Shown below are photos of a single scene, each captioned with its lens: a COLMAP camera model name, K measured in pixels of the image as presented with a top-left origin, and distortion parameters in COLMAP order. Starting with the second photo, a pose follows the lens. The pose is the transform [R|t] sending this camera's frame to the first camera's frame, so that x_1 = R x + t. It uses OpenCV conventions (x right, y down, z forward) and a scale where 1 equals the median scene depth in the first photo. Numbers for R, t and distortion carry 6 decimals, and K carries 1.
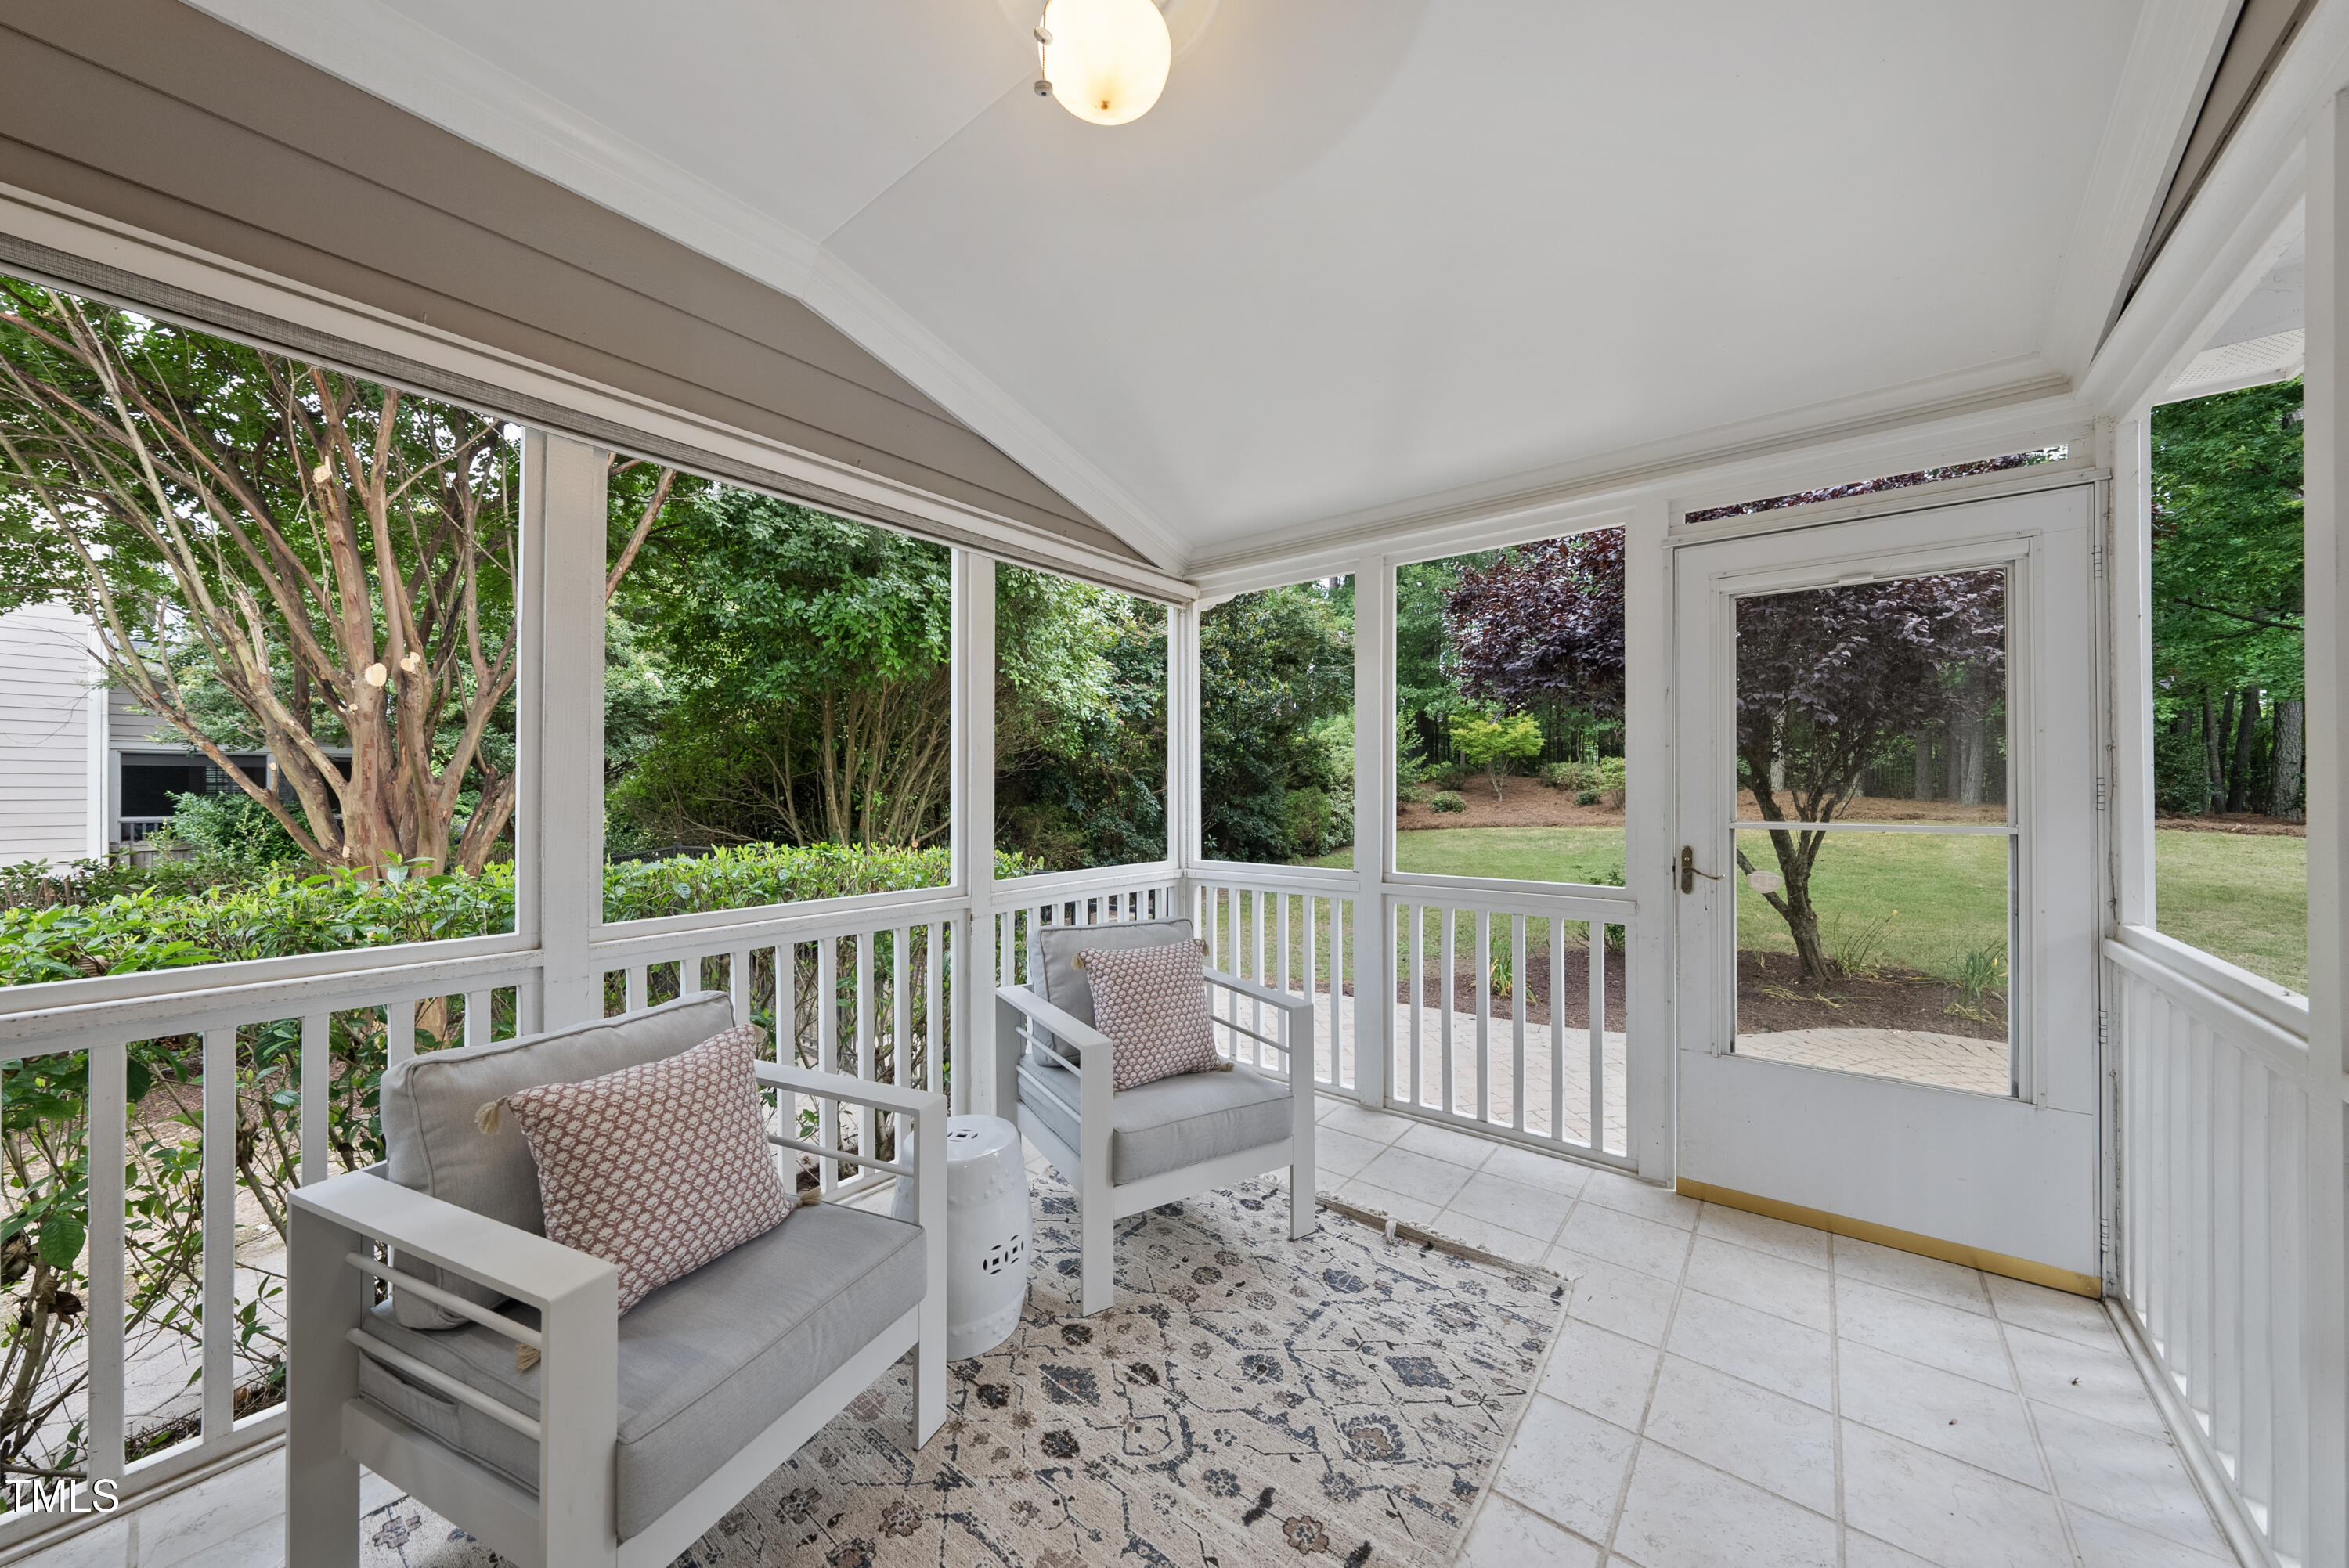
lens RADIAL K [[820.1, 0, 1174.5], [0, 820.1, 784.0], [0, 0, 1]] dist [0.000150, -0.000051]
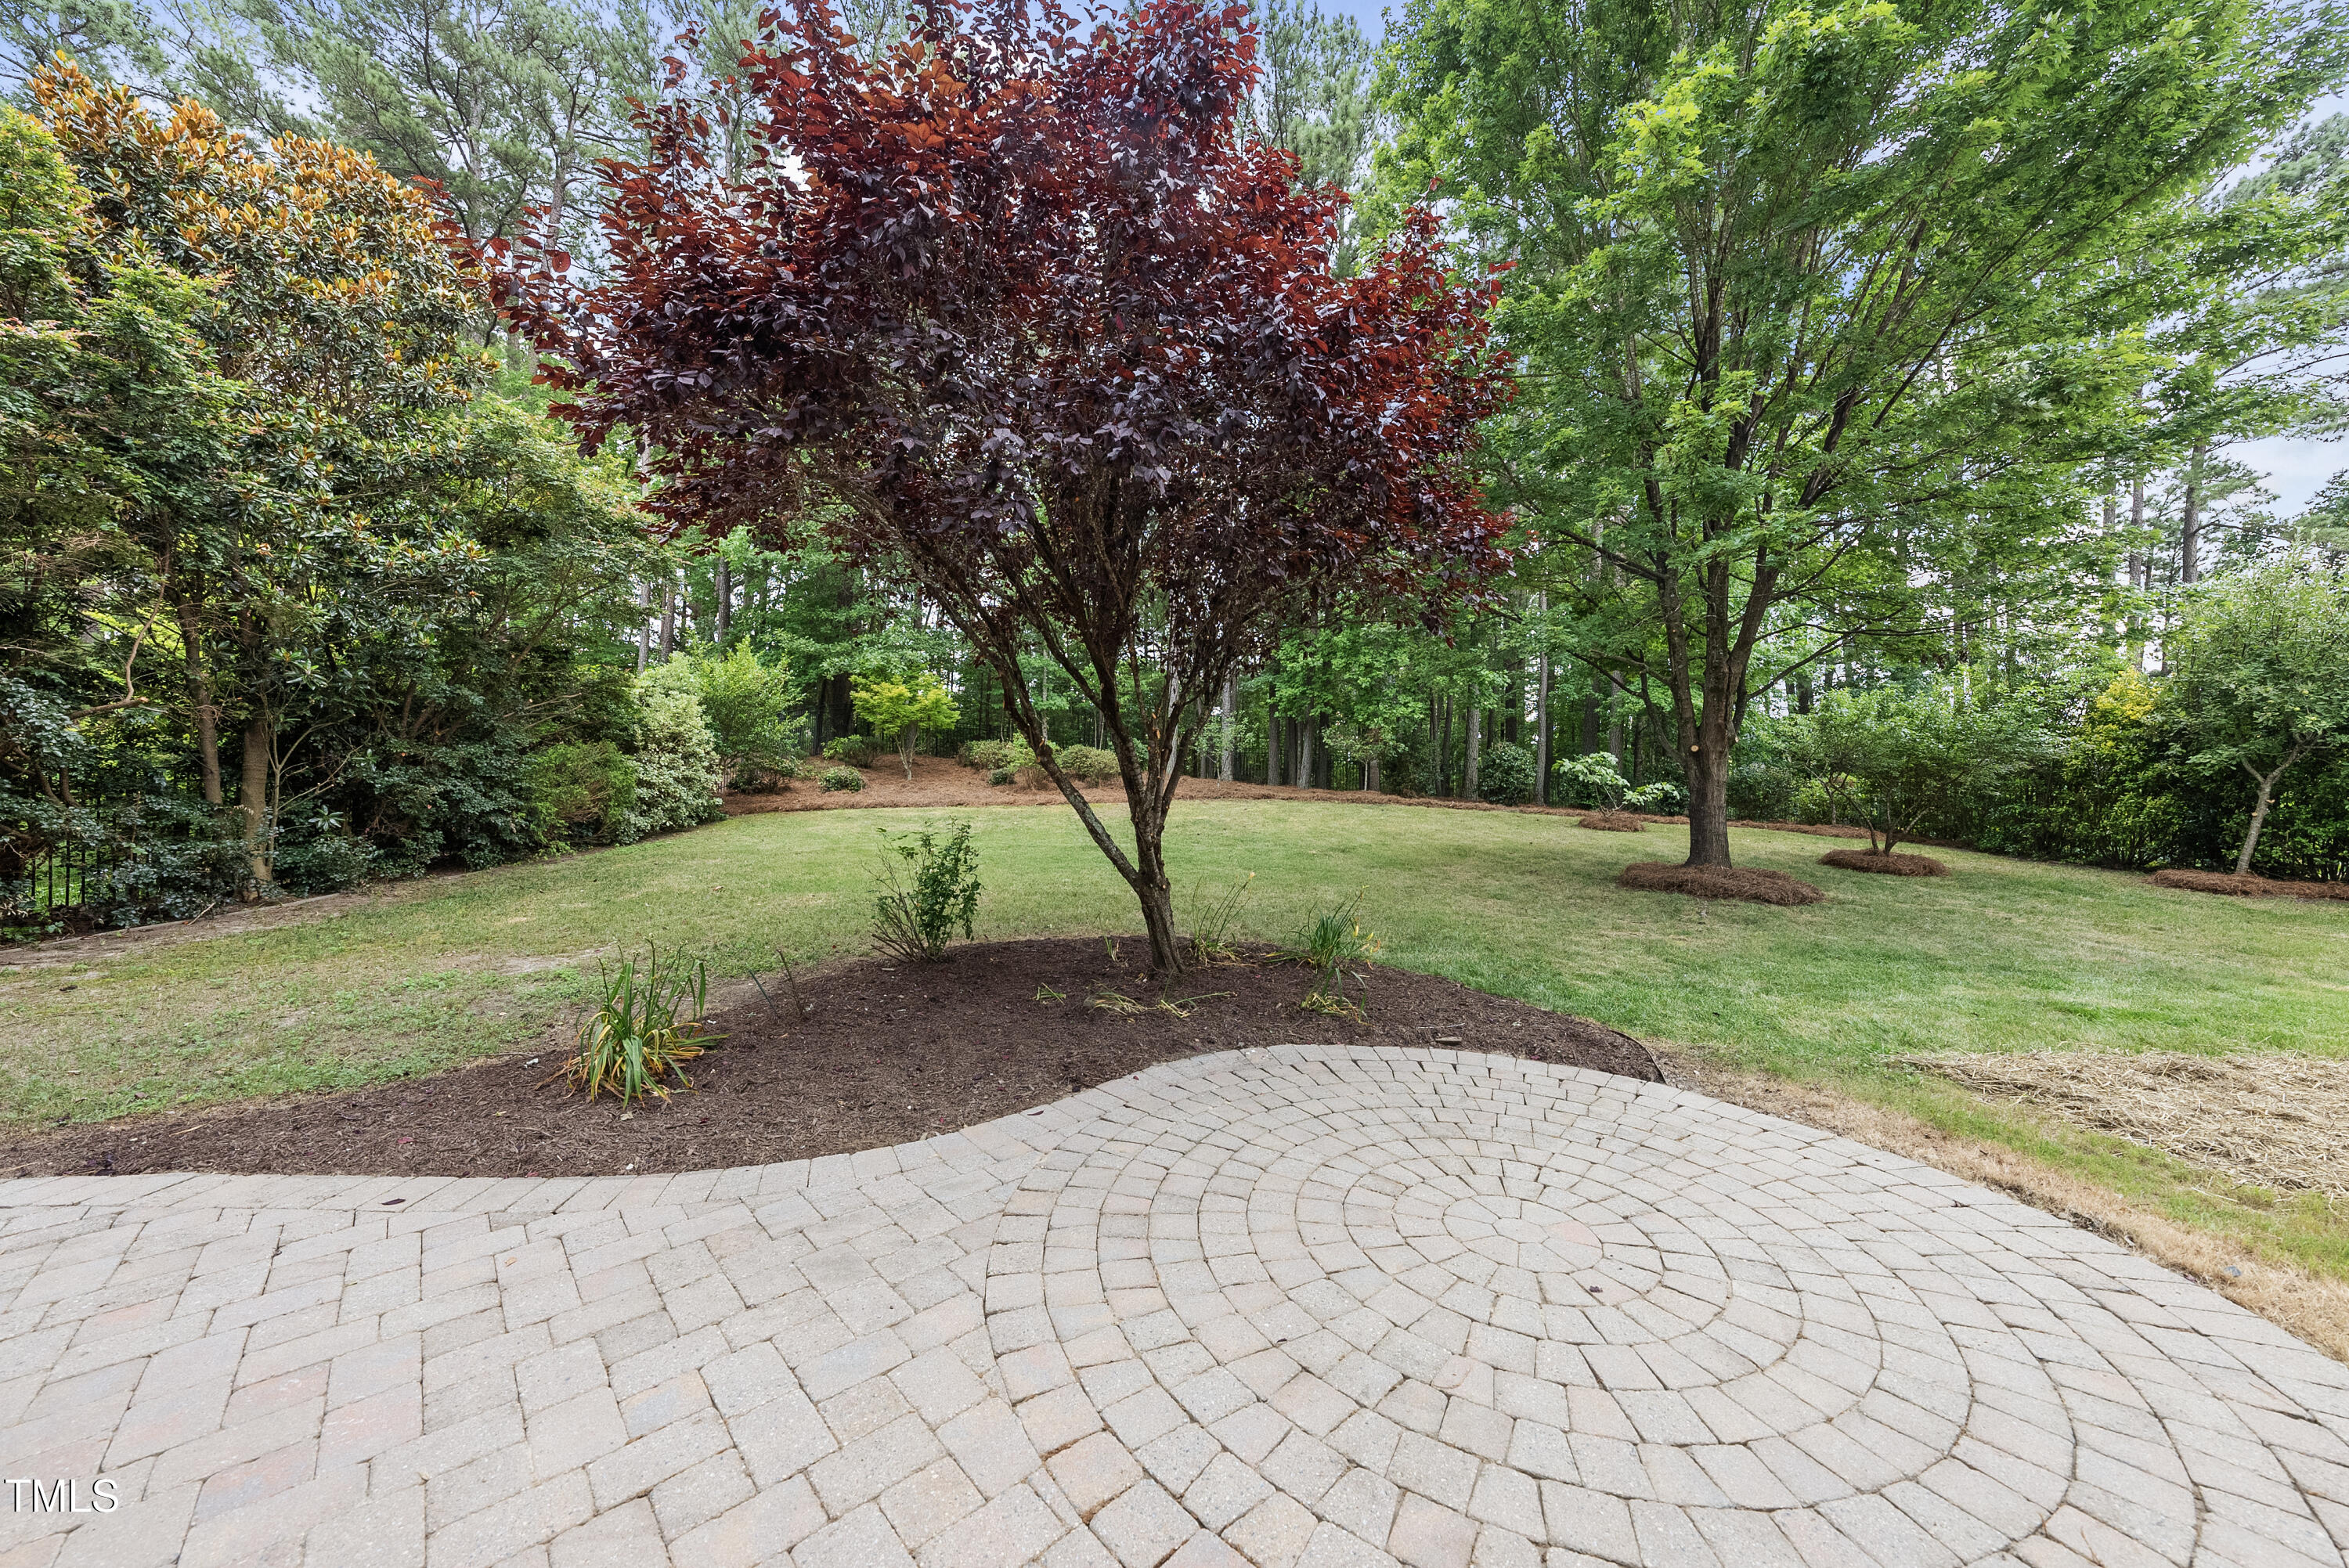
lens RADIAL K [[820.1, 0, 1174.5], [0, 820.1, 784.0], [0, 0, 1]] dist [0.000150, -0.000051]
pose [[0.811813, 0.019026, 0.583607, 0.154406], [-0.018675, 0.999804, -0.006617, 0.033044], [-0.583619, -0.005527, 0.812009, 0.175245]]
